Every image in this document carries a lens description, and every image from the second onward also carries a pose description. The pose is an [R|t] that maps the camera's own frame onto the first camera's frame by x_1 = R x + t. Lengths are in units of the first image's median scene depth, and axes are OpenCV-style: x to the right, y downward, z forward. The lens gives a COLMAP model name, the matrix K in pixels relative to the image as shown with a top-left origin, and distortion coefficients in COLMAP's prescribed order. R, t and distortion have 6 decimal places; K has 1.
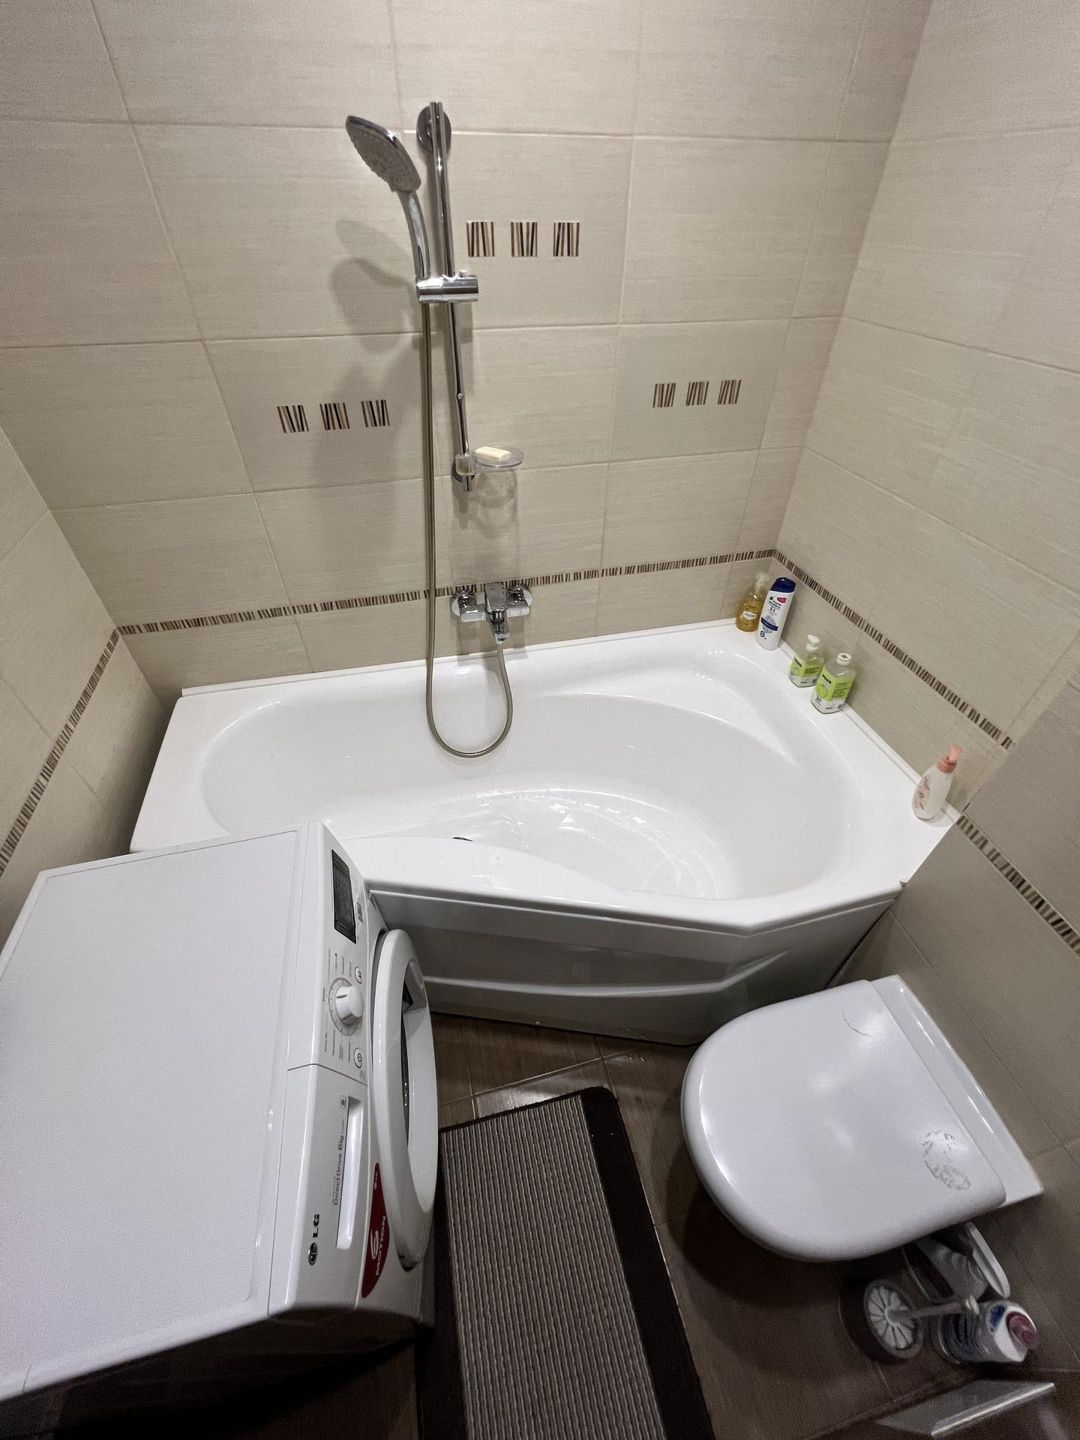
lens RADIAL K [[576.2, 0, 542.9], [0, 576.2, 718.7], [0, 0, 1]] dist [-0.001930, 0.000937]
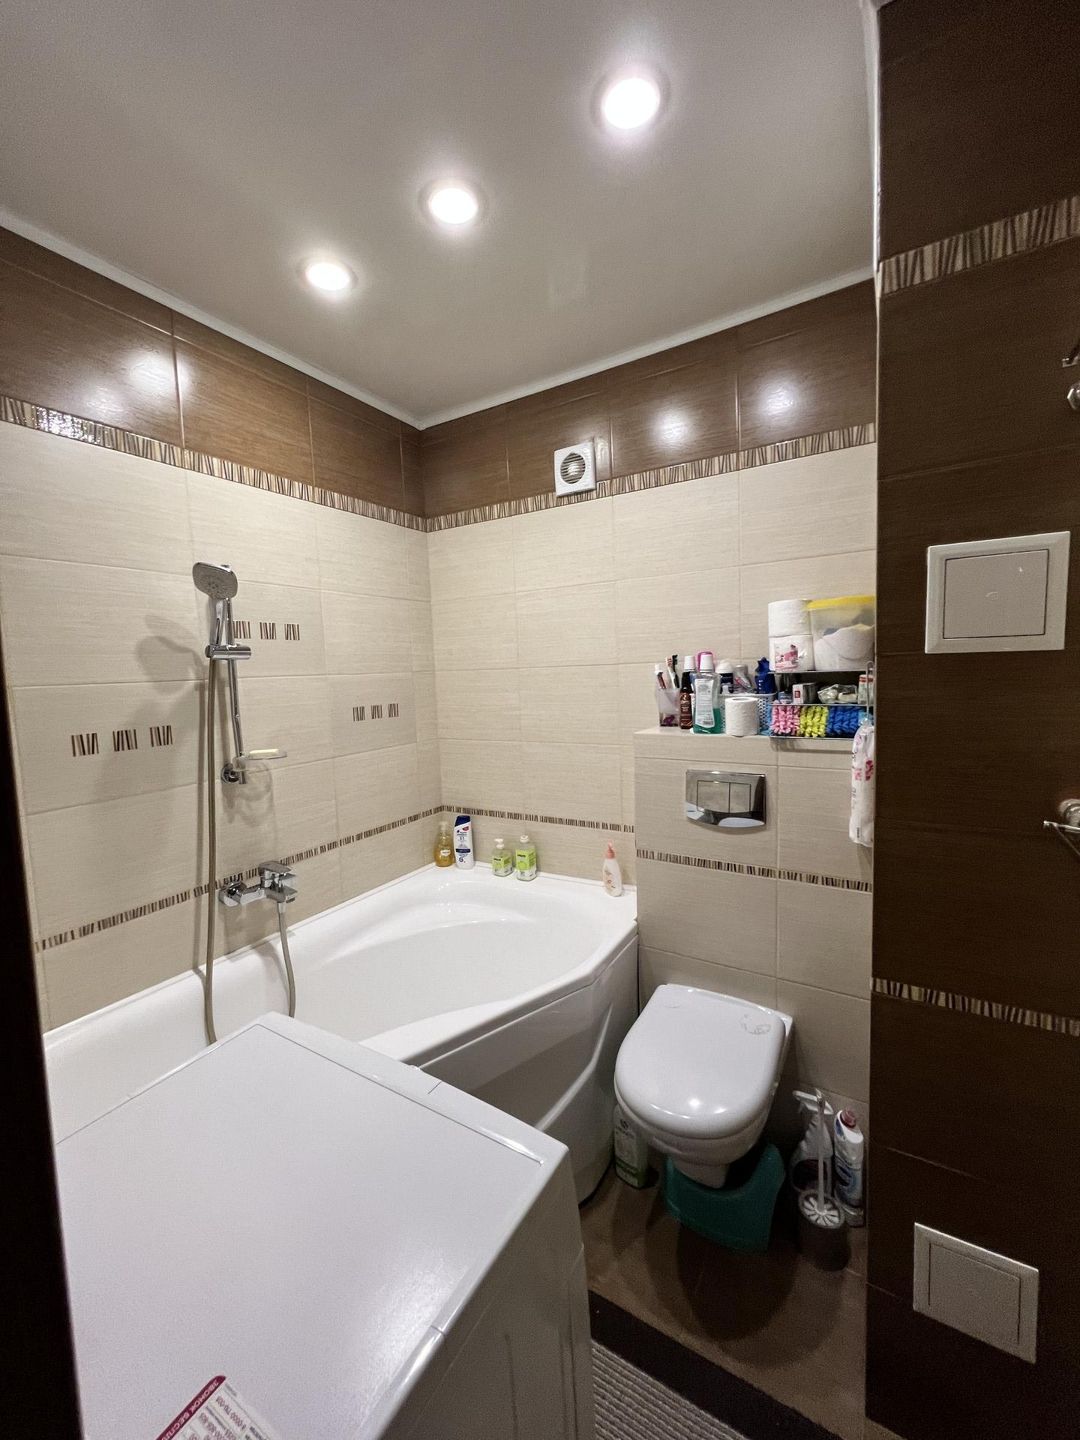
lens RADIAL K [[576.2, 0, 543.7], [0, 576.2, 719.8], [0, 0, 1]] dist [-0.001930, 0.000937]
pose [[0.703142, -0.094006, 0.704808, -0.482783], [0.505647, 0.762999, -0.402684, 0.291740], [-0.499913, 0.639528, 0.584030, -0.121366]]
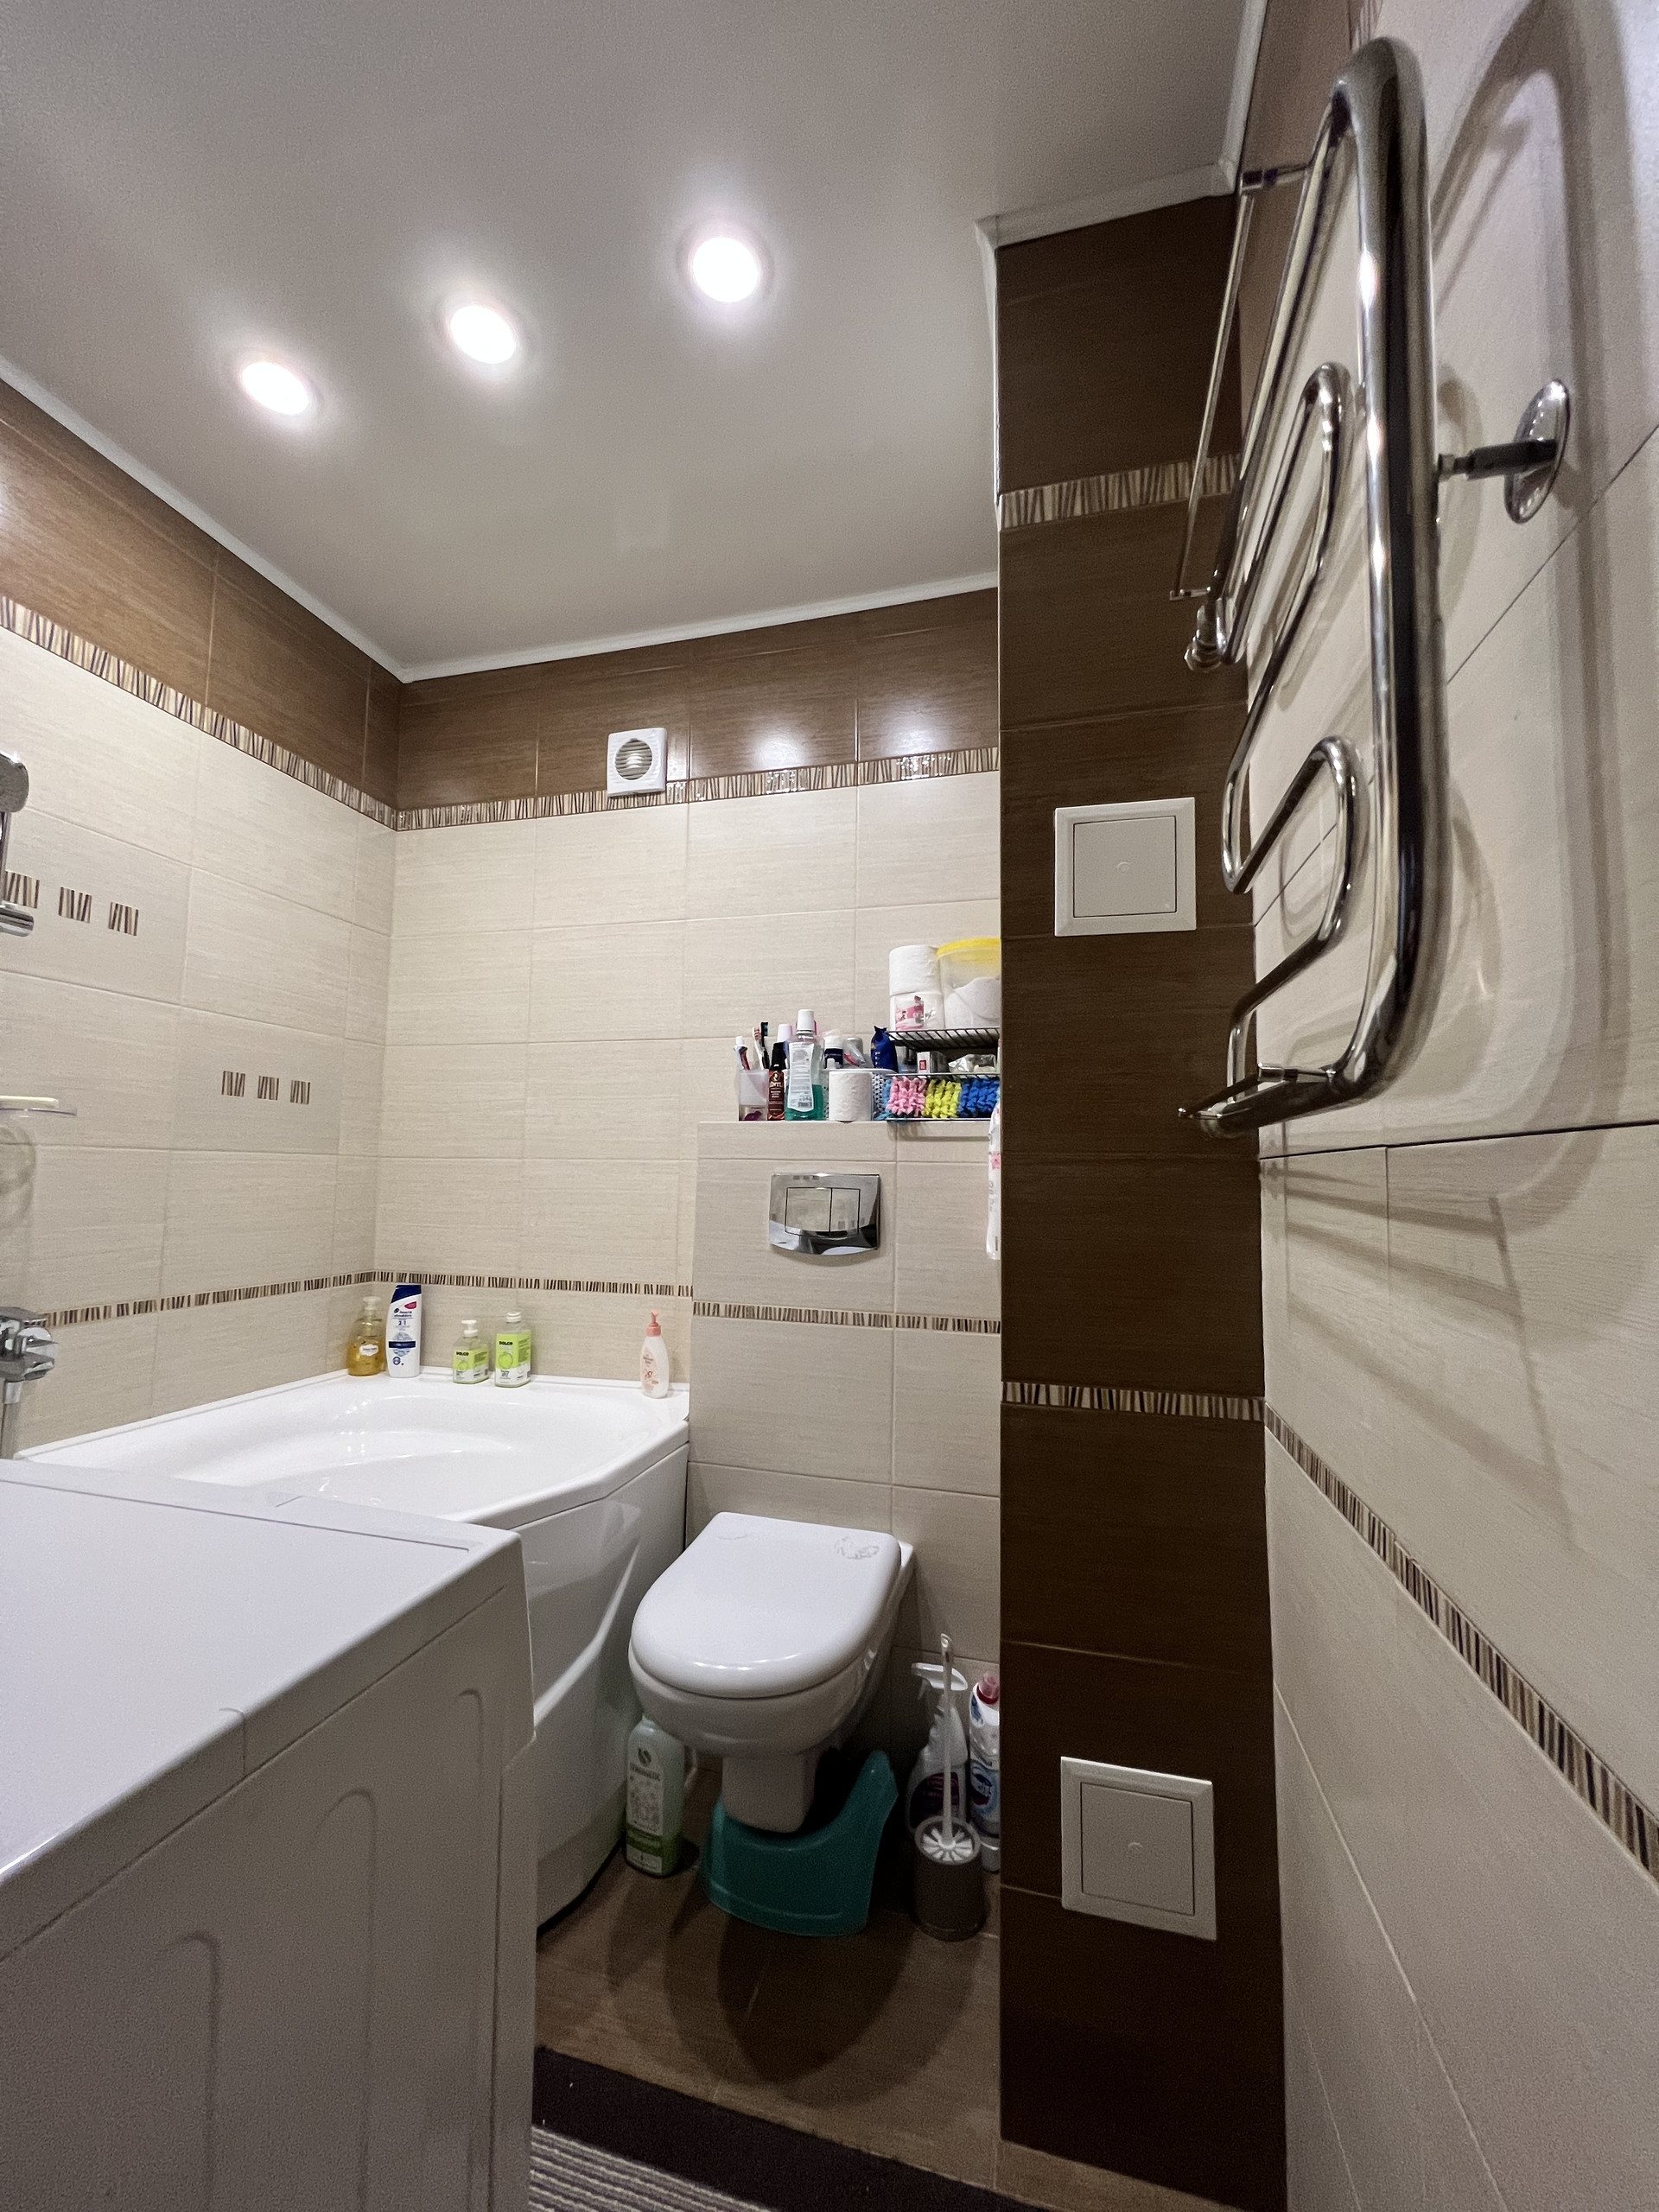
lens RADIAL K [[885.1, 0, 834.6], [0, 885.1, 1105.3], [0, 0, 1]] dist [-0.001930, 0.000937]
pose [[0.480768, 0.073824, 0.873735, -0.496412], [0.577055, 0.723618, -0.378662, 0.482483], [-0.660205, 0.686241, 0.305292, -0.015810]]
